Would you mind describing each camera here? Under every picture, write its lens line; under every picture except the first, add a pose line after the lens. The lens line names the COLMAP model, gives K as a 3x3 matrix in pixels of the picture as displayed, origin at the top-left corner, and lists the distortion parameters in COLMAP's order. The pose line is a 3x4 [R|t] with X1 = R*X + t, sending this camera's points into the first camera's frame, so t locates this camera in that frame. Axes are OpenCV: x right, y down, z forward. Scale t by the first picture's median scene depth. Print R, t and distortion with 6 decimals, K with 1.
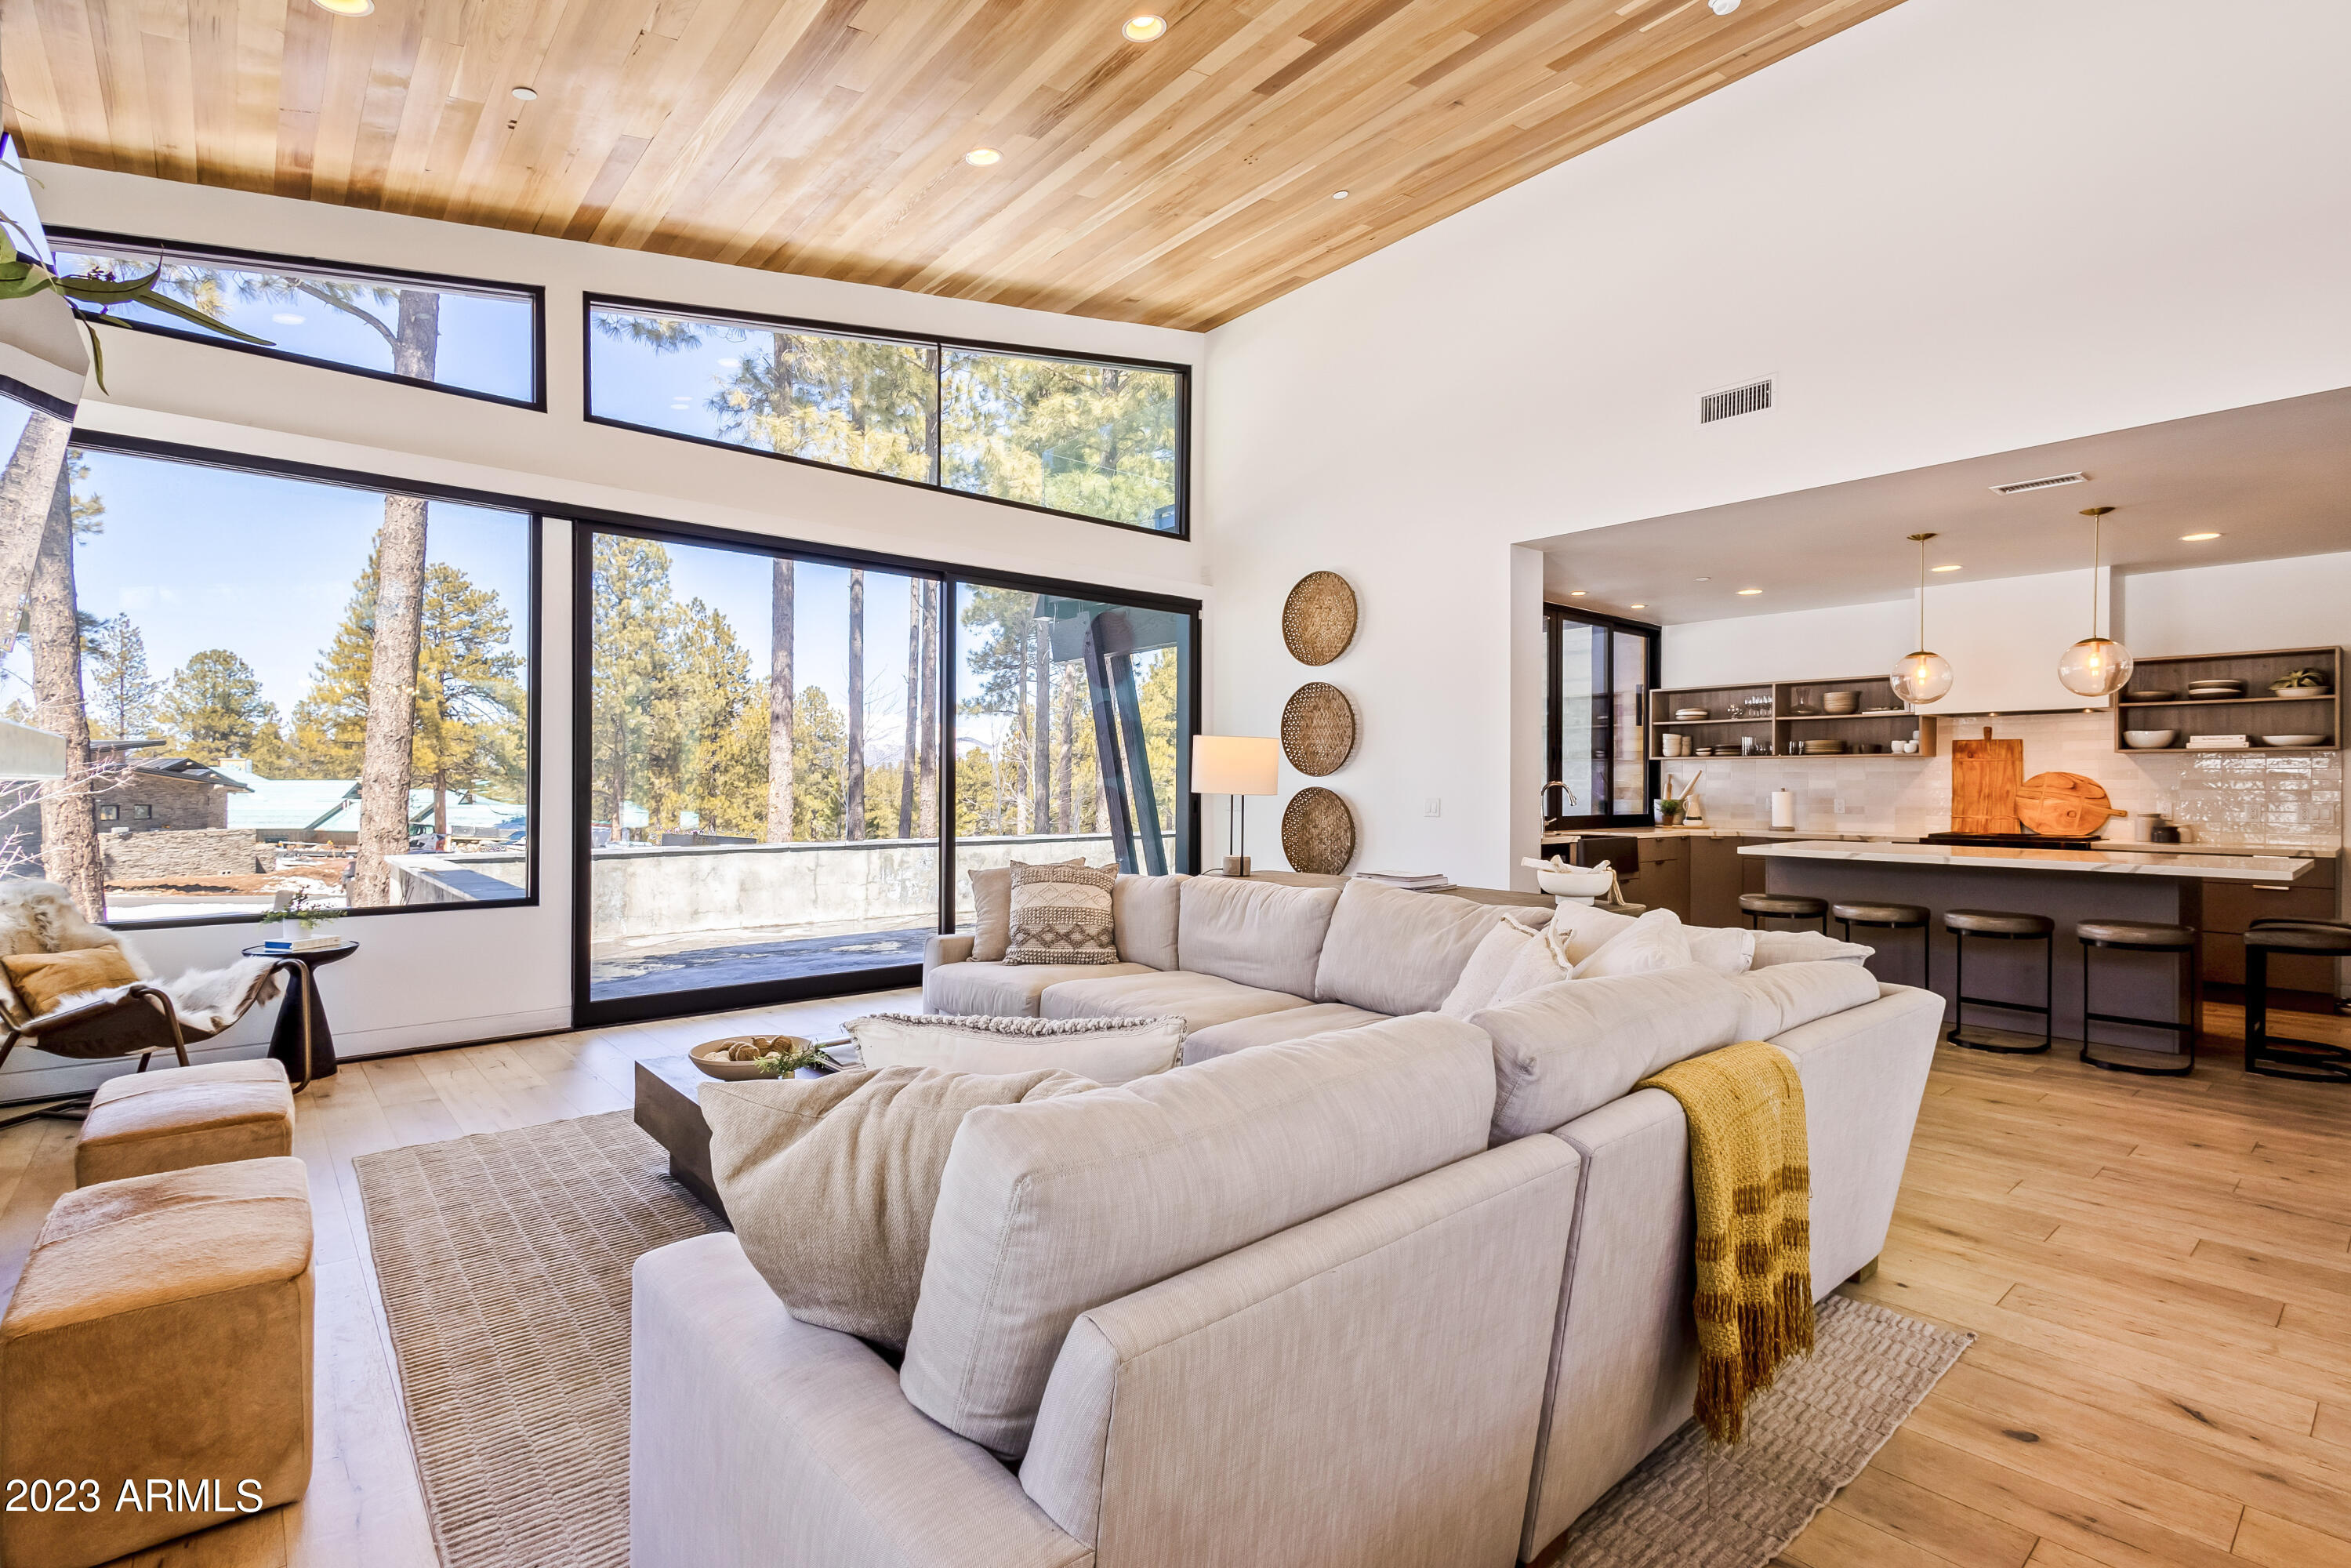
lens RADIAL K [[1104.8, 0, 1186.7], [0, 1104.8, 781.9], [0, 0, 1]] dist [0.014855, -0.002147]
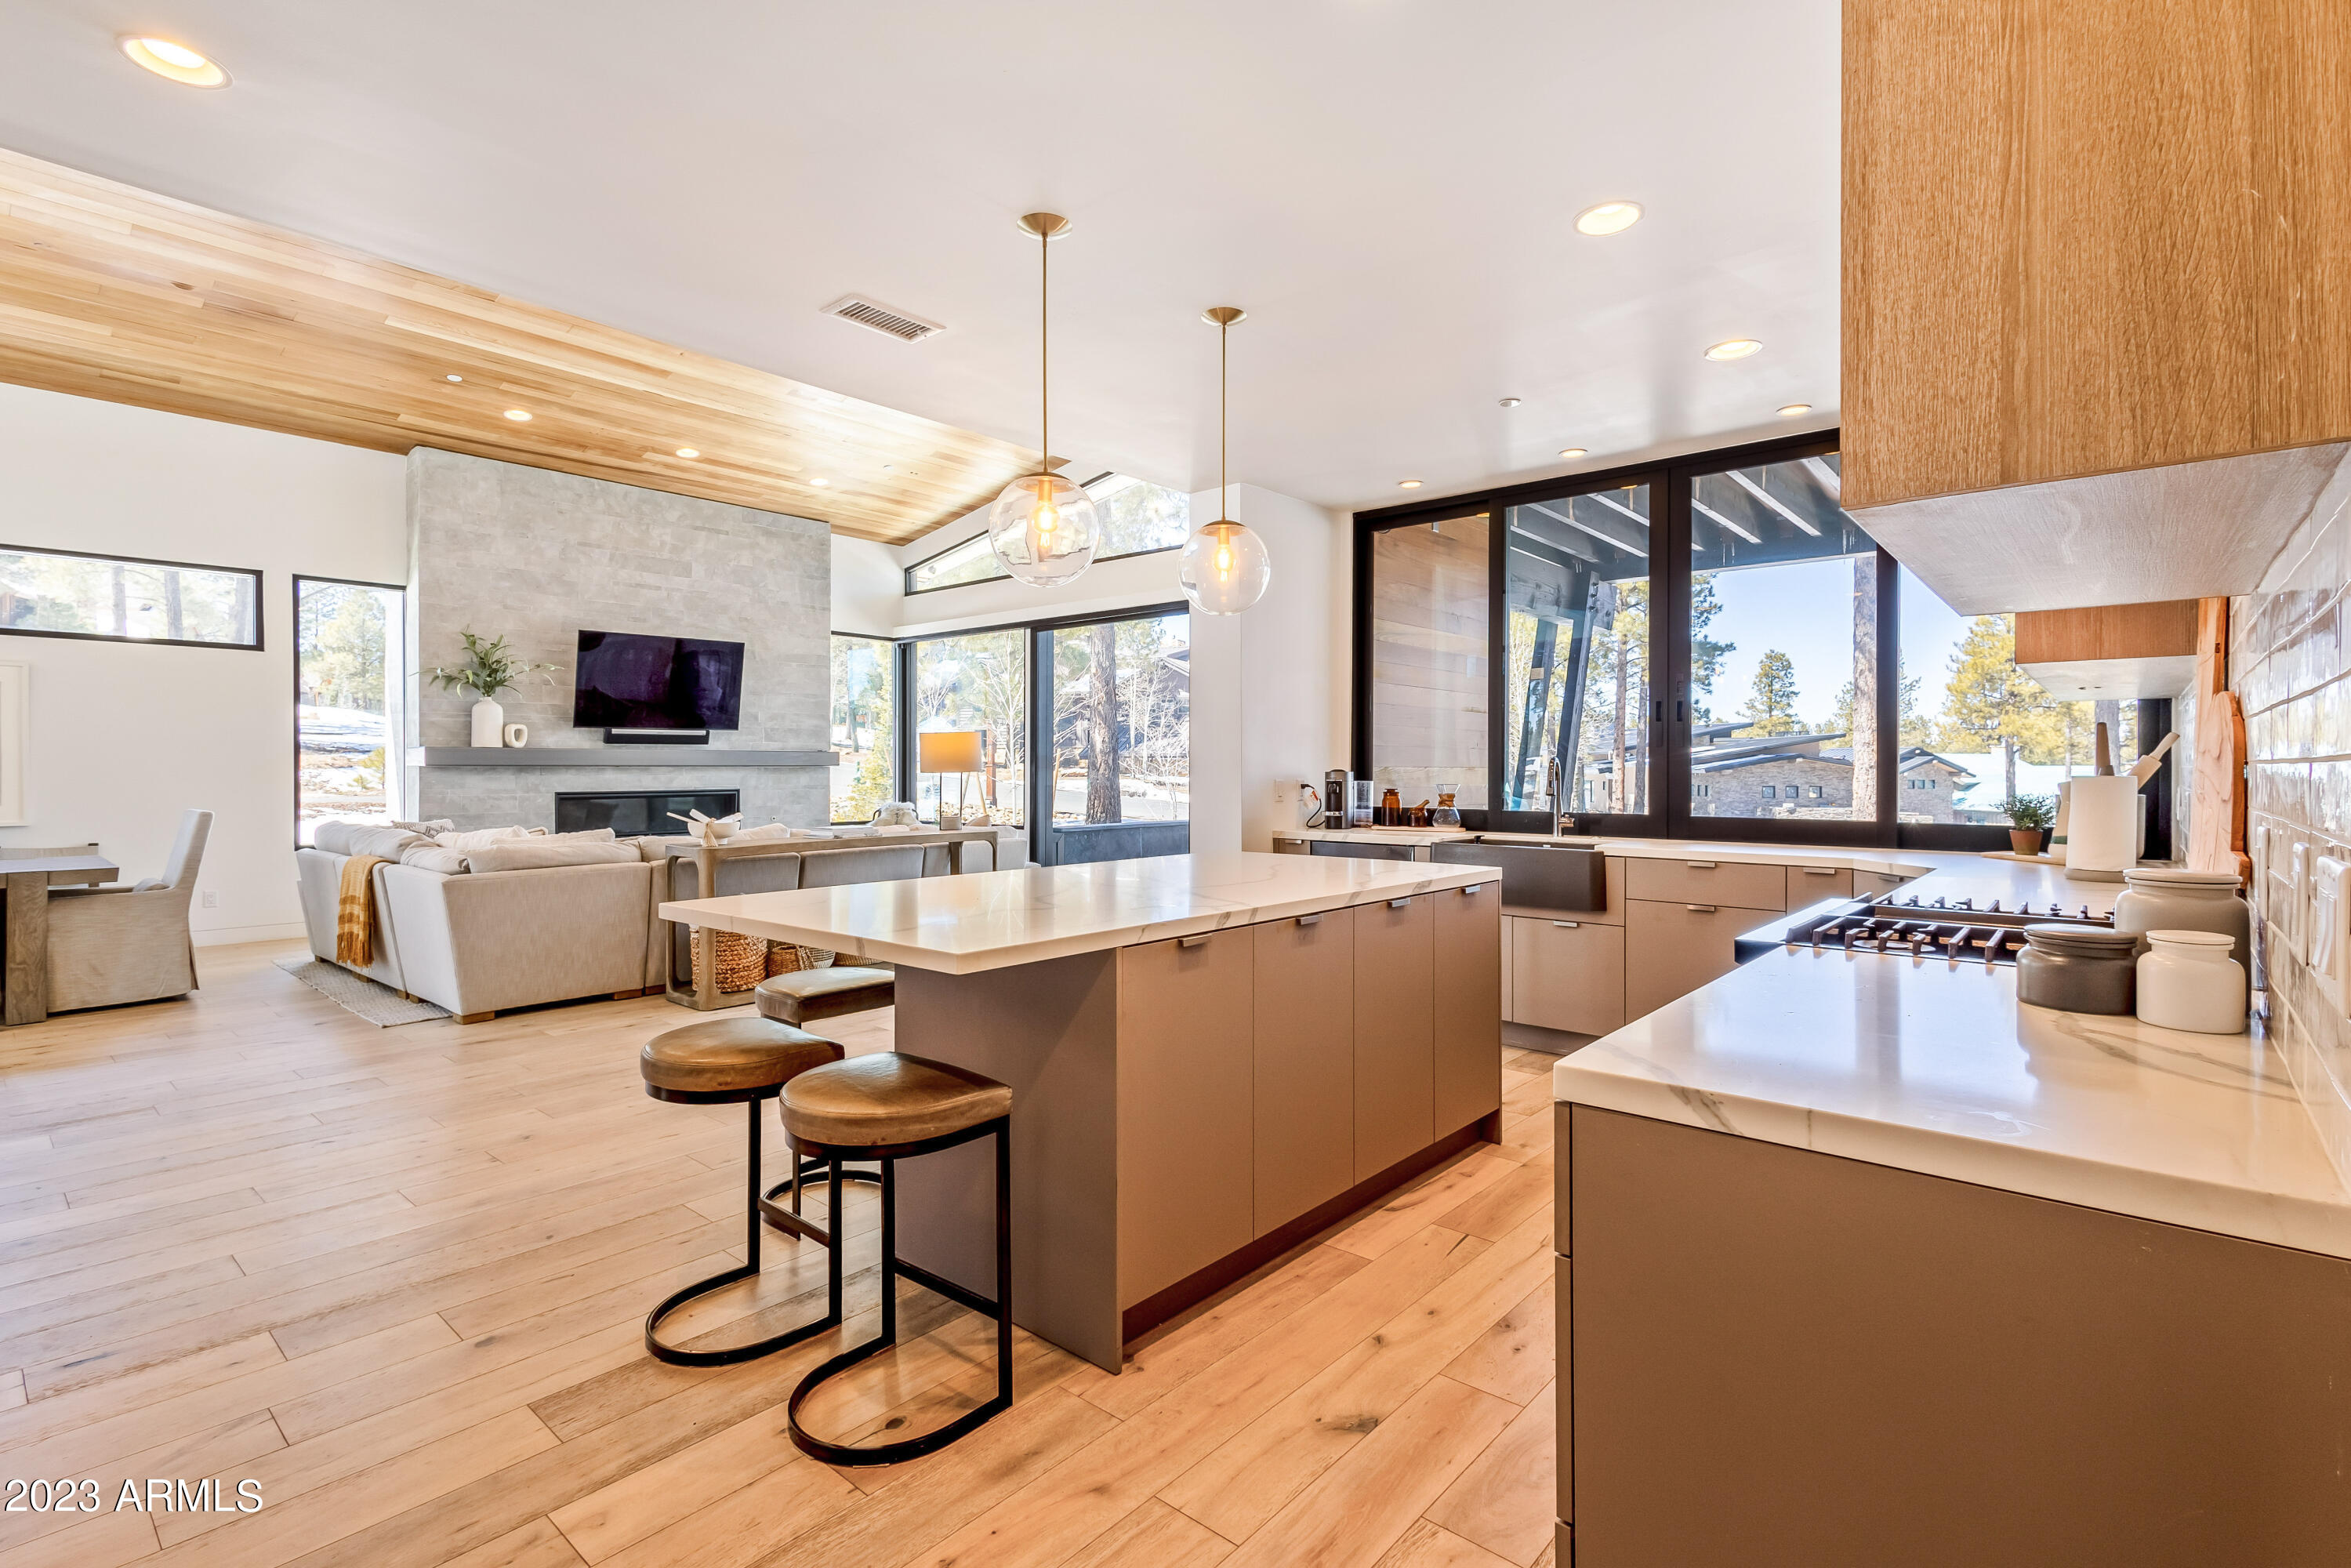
lens RADIAL K [[1104.8, 0, 1181.9], [0, 1104.8, 763.7], [0, 0, 1]] dist [0.014855, -0.002147]
pose [[0.145885, -0.007025, -0.989277, 0.981923], [0.003456, 0.999972, -0.006591, 0.007063], [0.989296, -0.002457, 0.145905, 0.725691]]
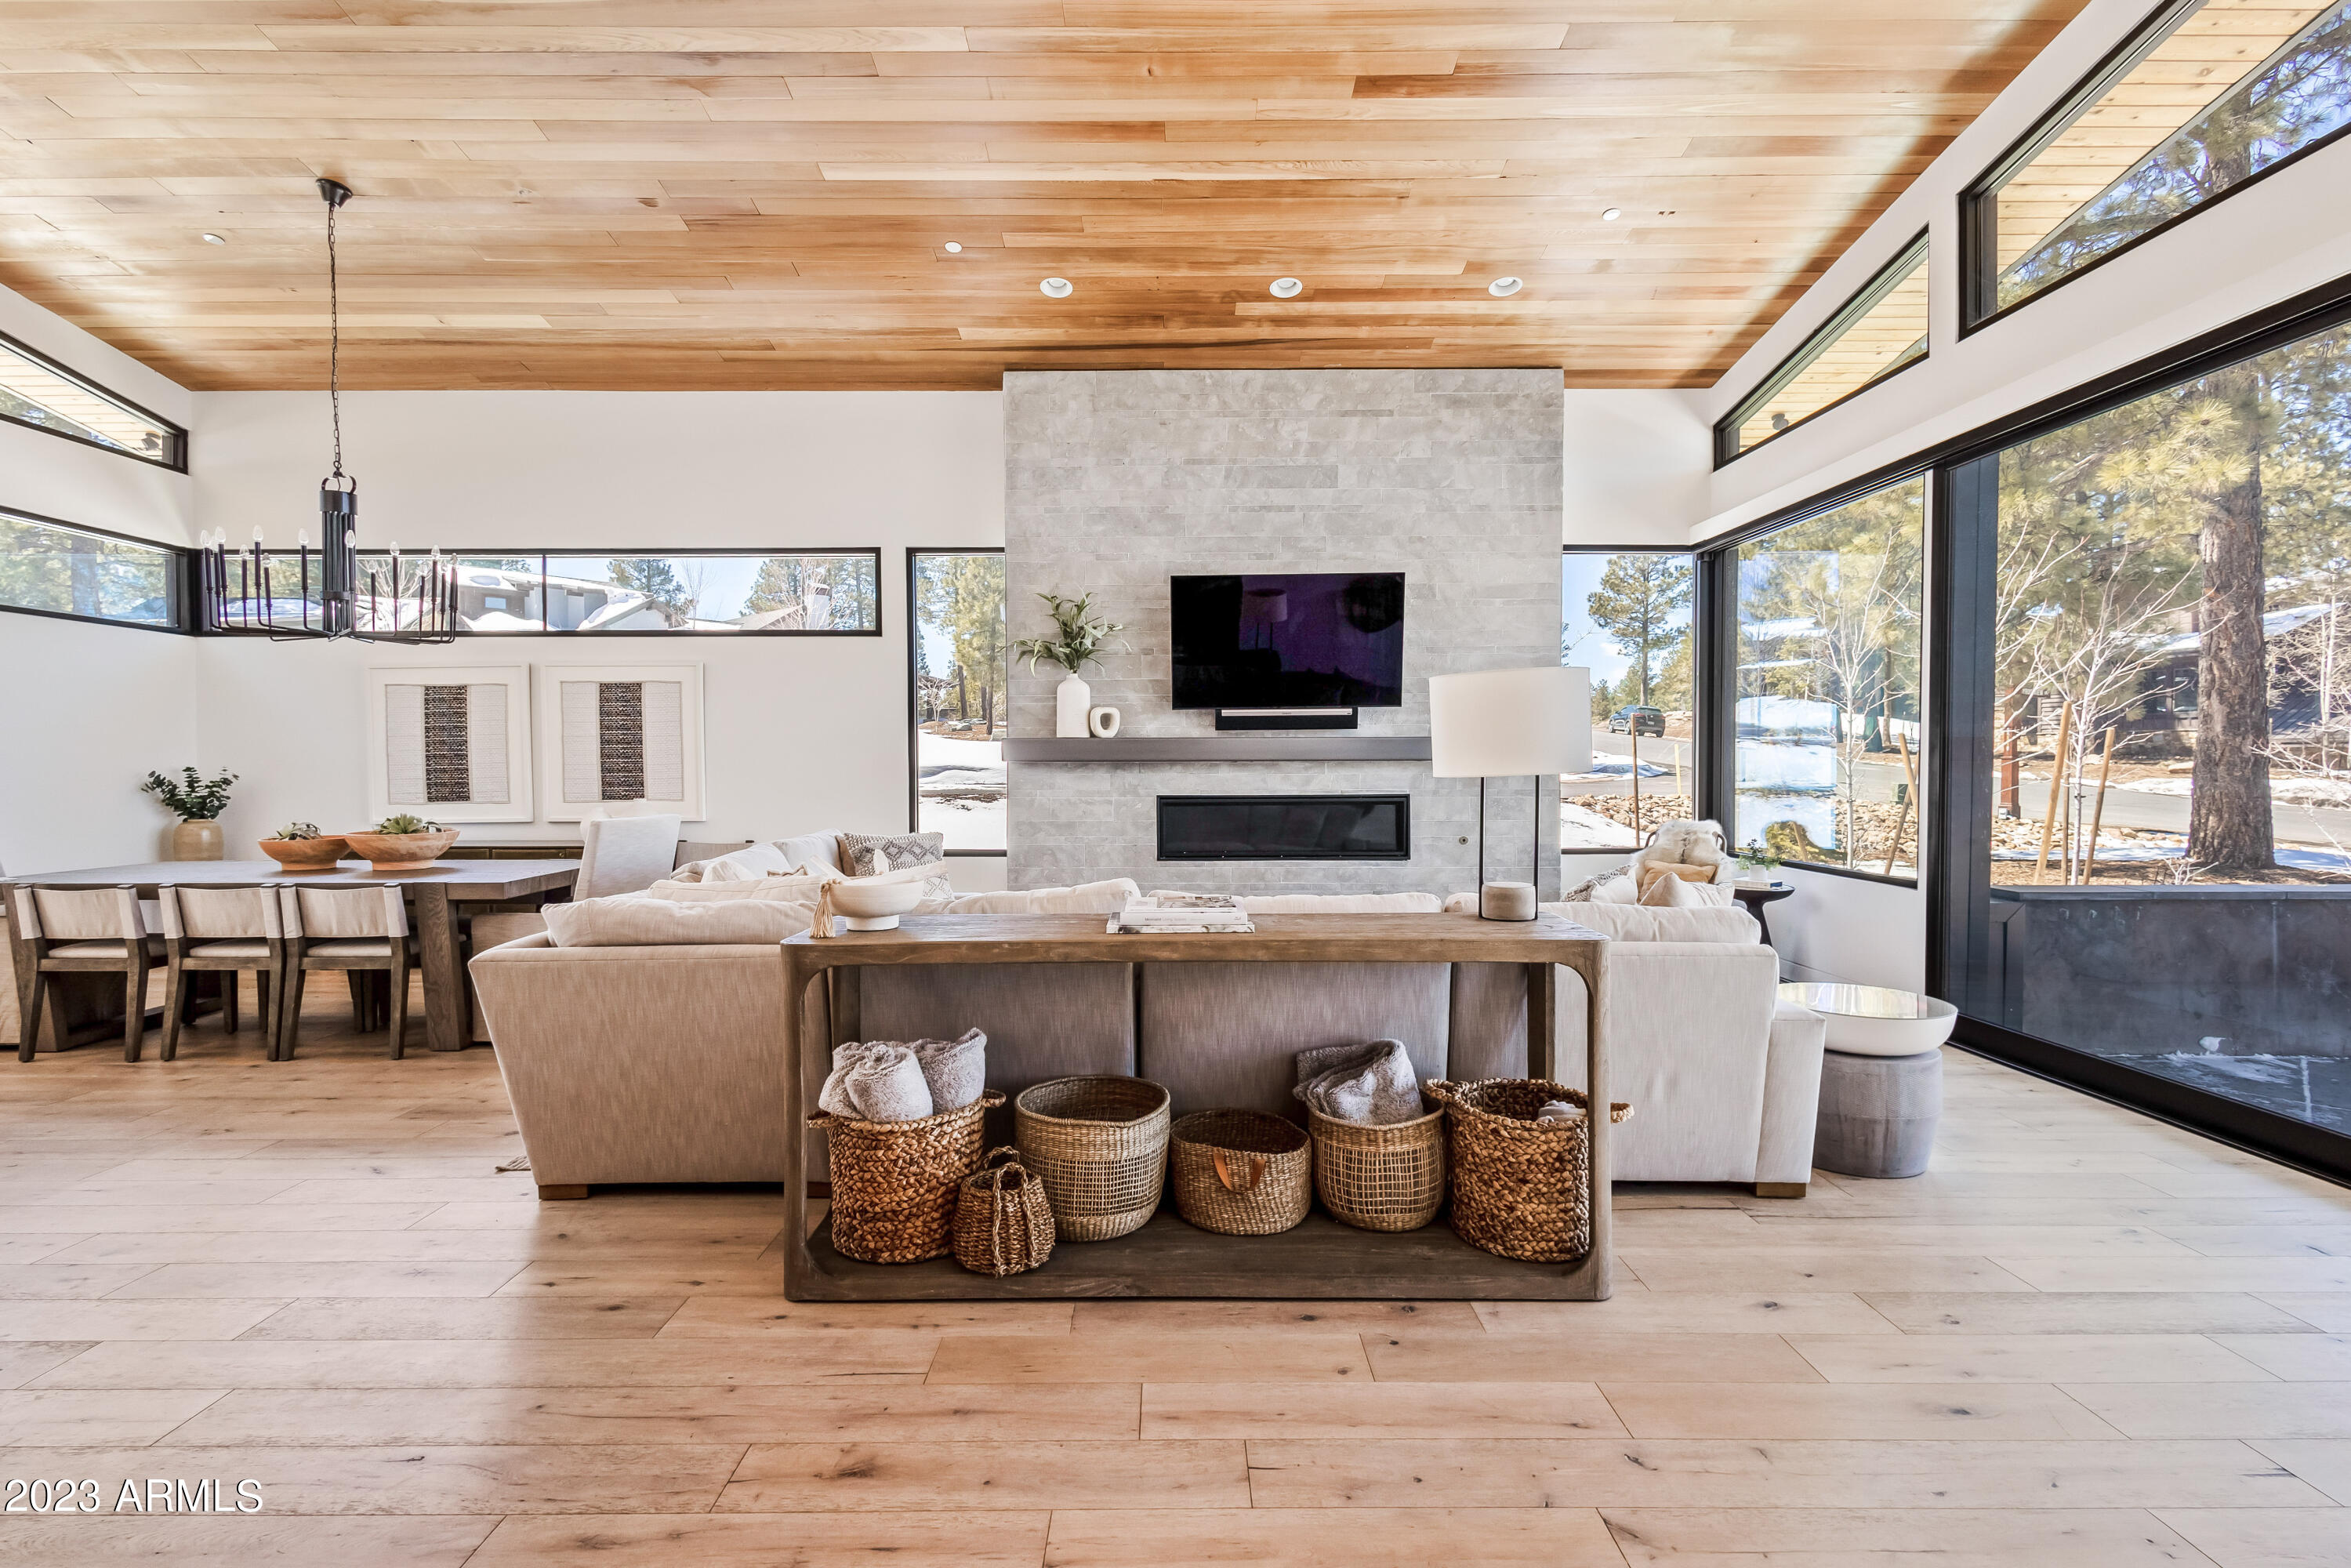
lens RADIAL K [[1104.8, 0, 1160.0], [0, 1104.8, 785.5], [0, 0, 1]] dist [0.014855, -0.002147]
pose [[-0.649966, 0.014700, -0.759821, 0.412836], [0.004165, 0.999867, 0.015781, 0.005199], [0.759952, 0.007092, -0.649940, 0.818181]]
